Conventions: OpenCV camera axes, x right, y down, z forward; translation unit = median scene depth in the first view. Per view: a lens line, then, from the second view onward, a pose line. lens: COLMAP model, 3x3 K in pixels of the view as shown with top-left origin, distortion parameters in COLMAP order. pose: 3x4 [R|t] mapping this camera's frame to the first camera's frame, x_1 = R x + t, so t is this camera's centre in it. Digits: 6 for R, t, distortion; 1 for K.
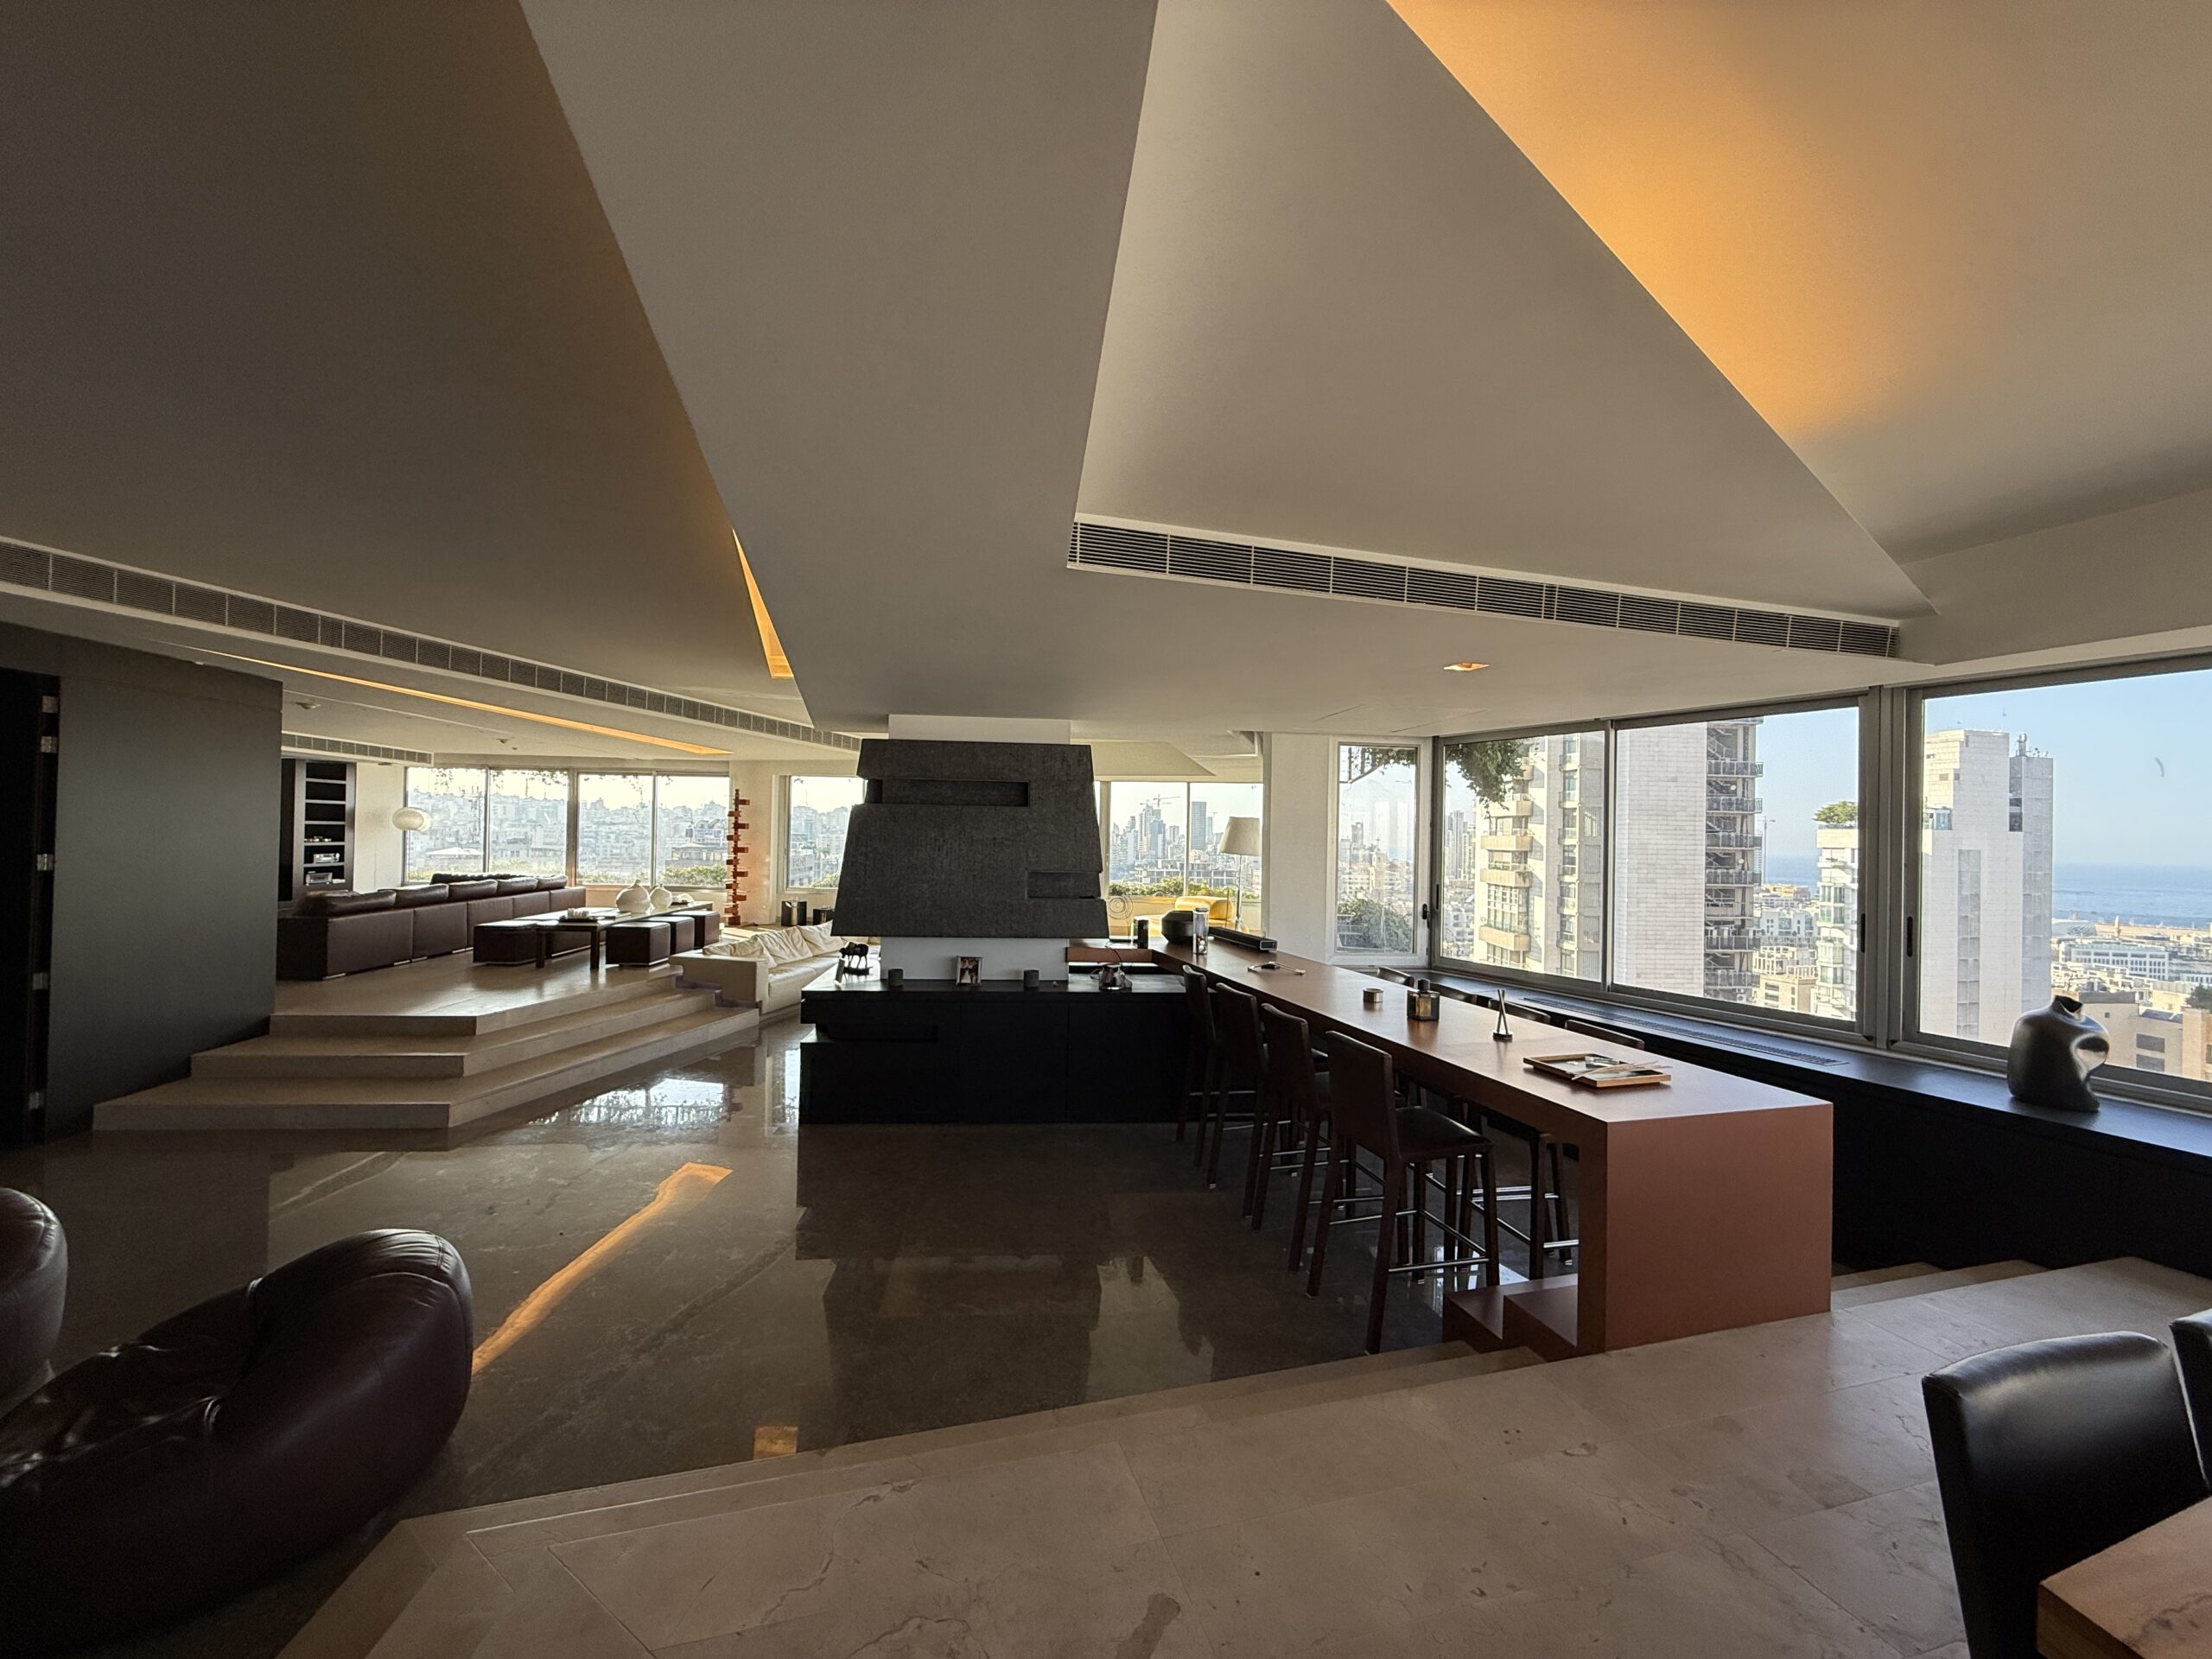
lens RADIAL K [[882.2, 0, 1100.2], [0, 882.2, 828.7], [0, 0, 1]] dist [0.000698, 0.000108]
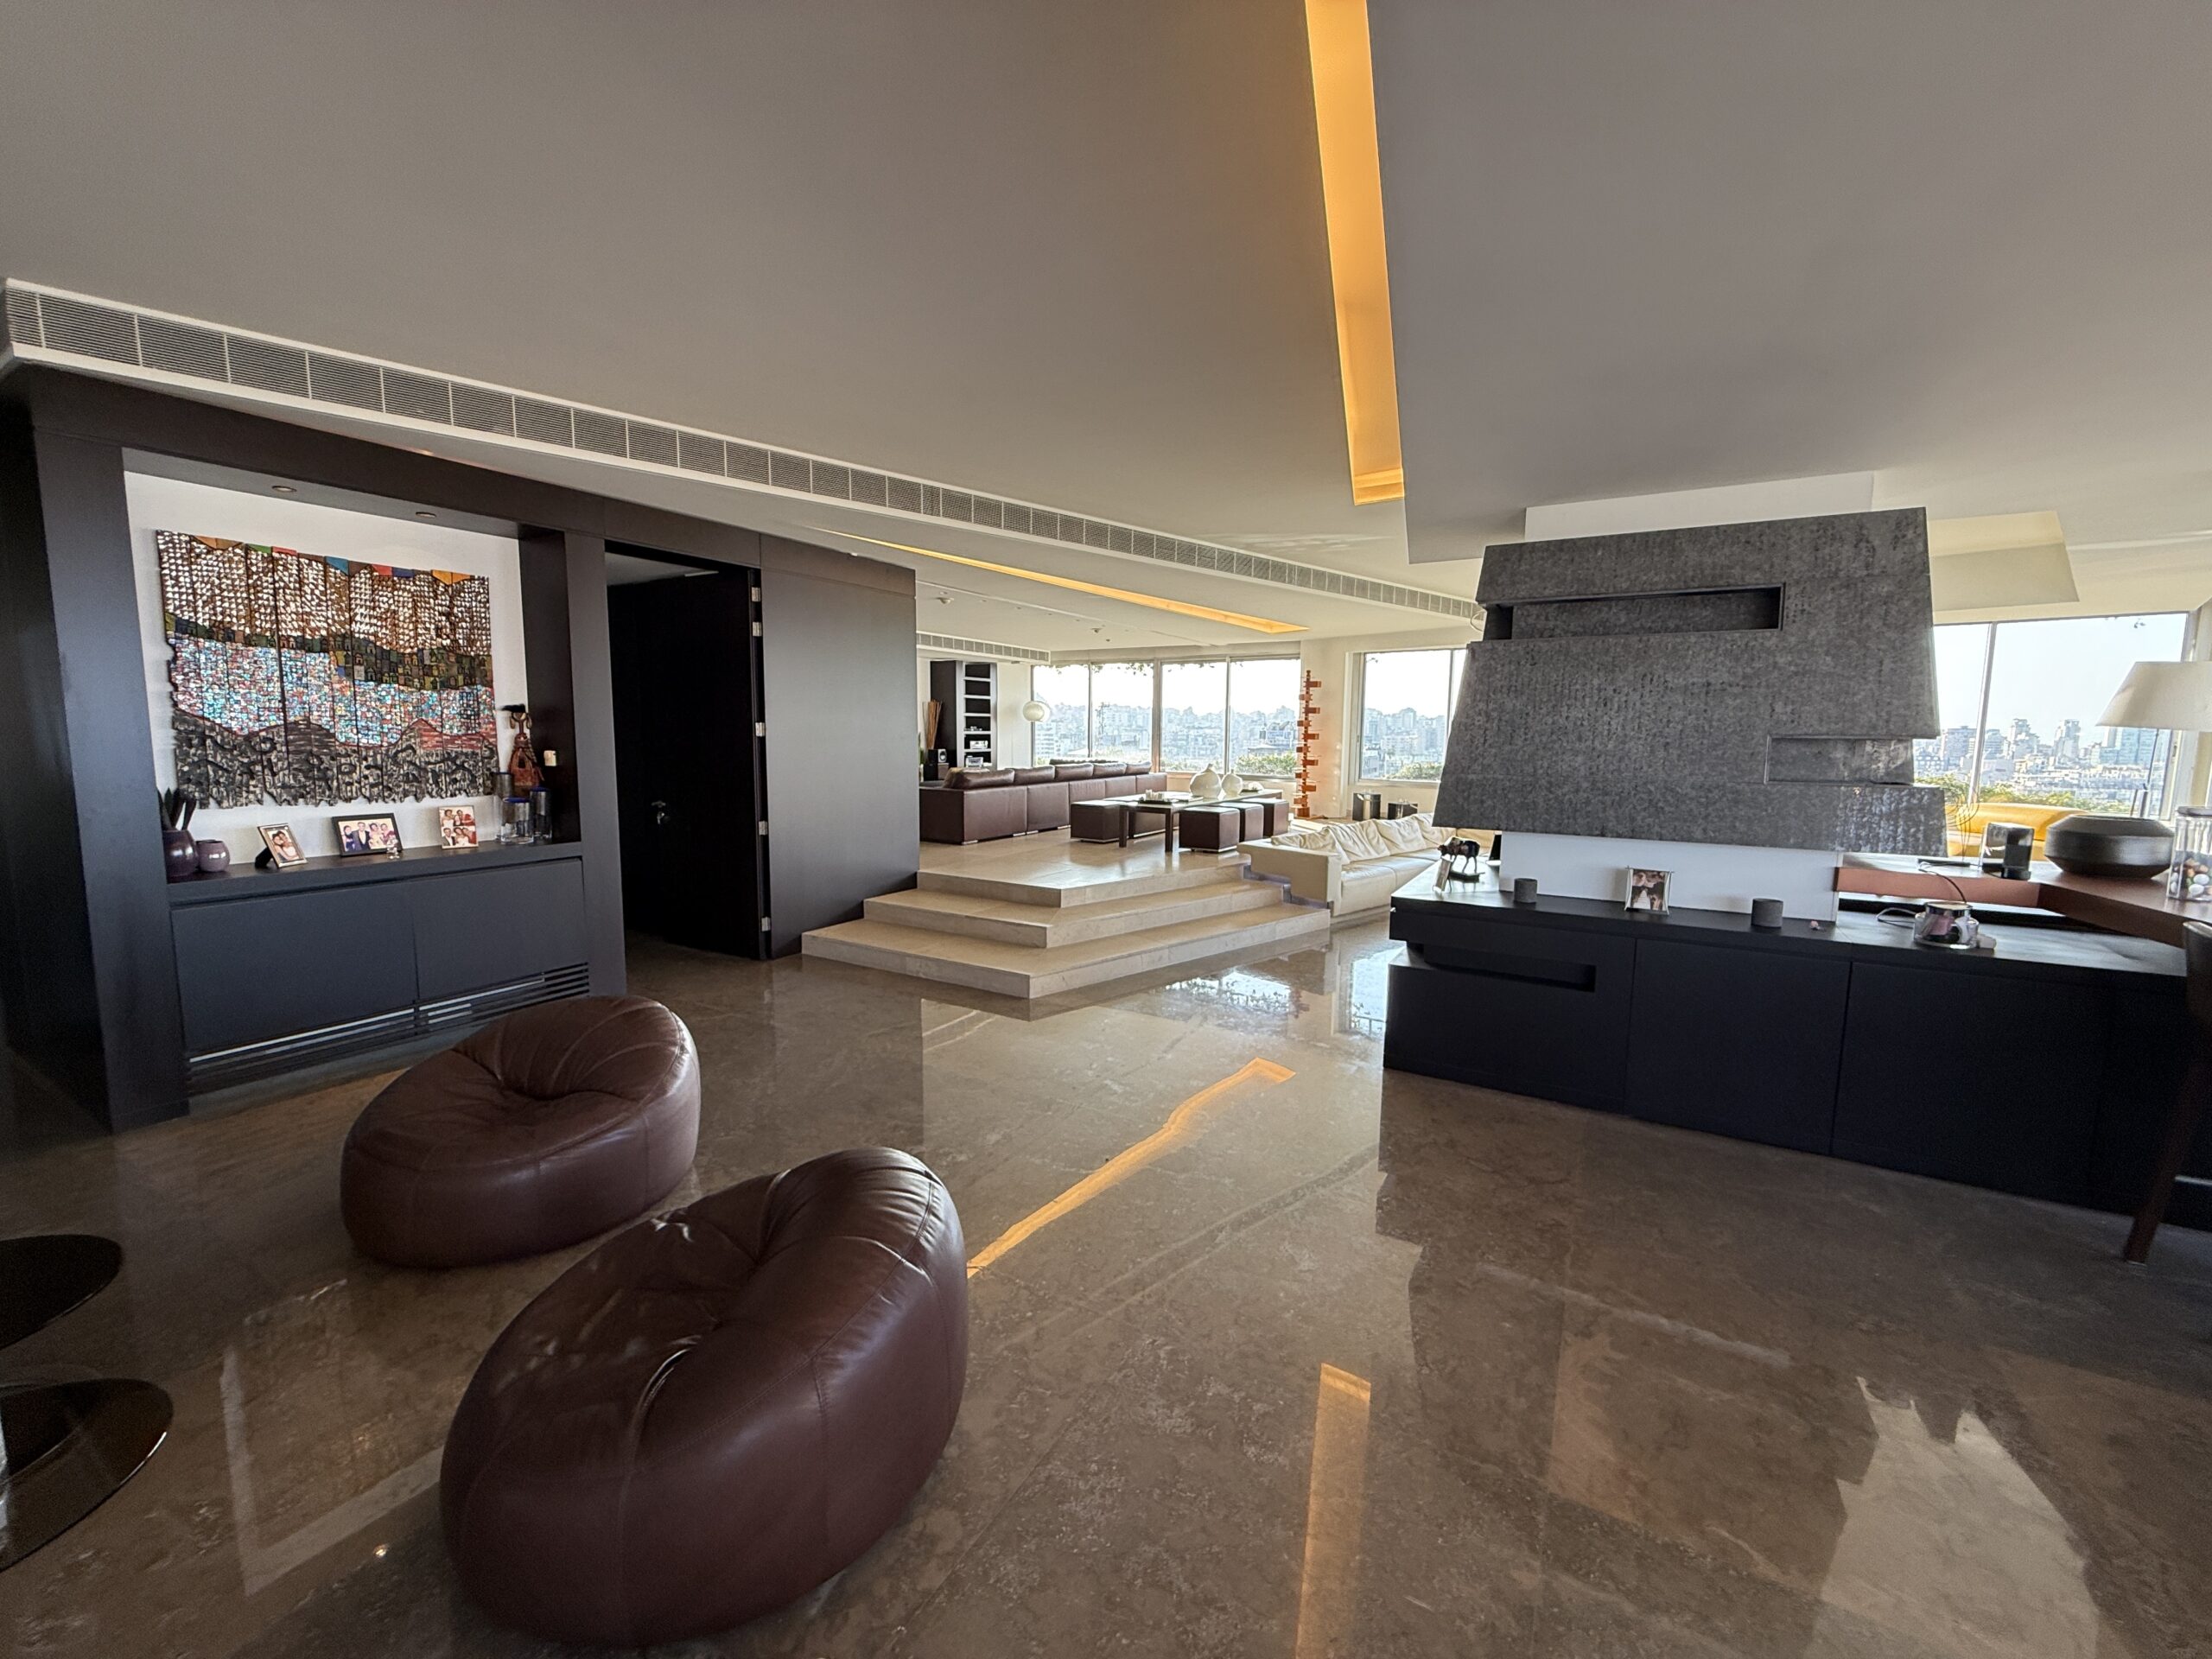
lens RADIAL K [[882.2, 0, 1100.1], [0, 882.2, 827.8], [0, 0, 1]] dist [0.000698, 0.000108]
pose [[0.815335, 0.051934, -0.576656, -0.089282], [0.011216, 0.994365, 0.105412, 0.035413], [0.578881, -0.092414, 0.810158, 0.204758]]
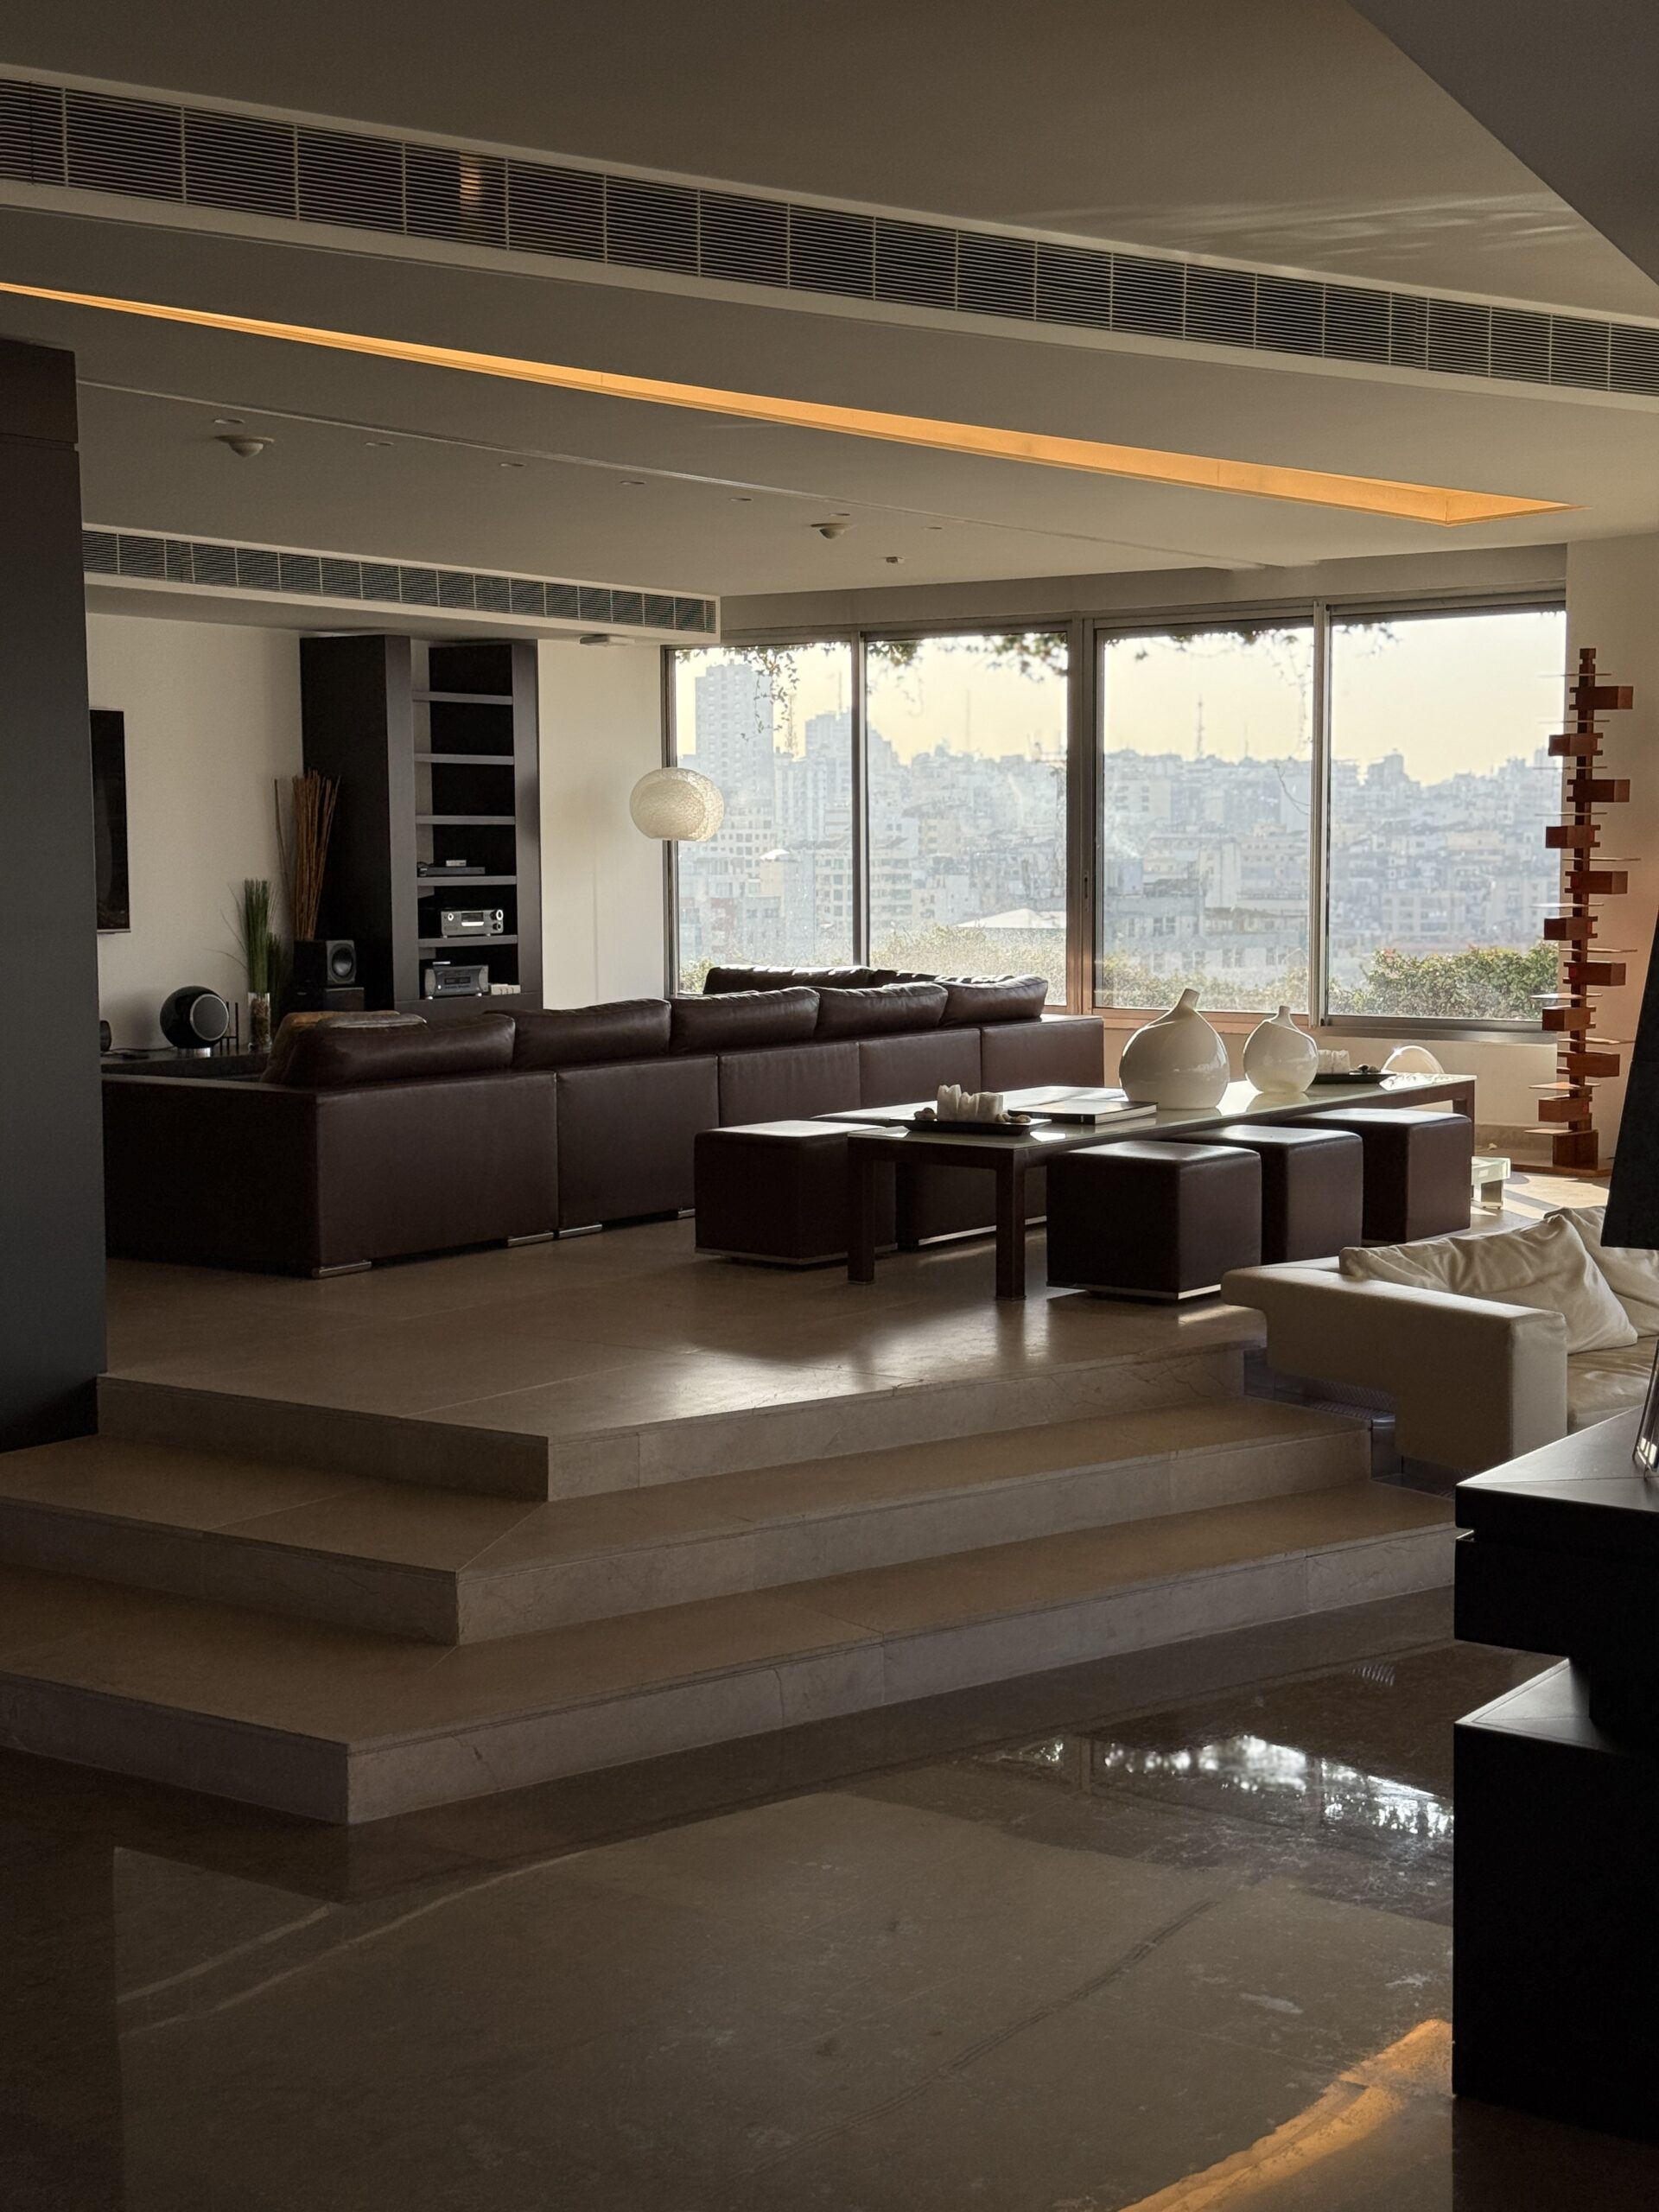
lens RADIAL K [[3069.6, 0, 852.7], [0, 3069.6, 1130.1], [0, 0, 1]] dist [0.131808, 0.000000]
pose [[0.770249, 0.036323, -0.636708, 0.020961], [0.024990, 0.995891, 0.087045, 0.021580], [0.637253, -0.082957, 0.766177, 0.267724]]
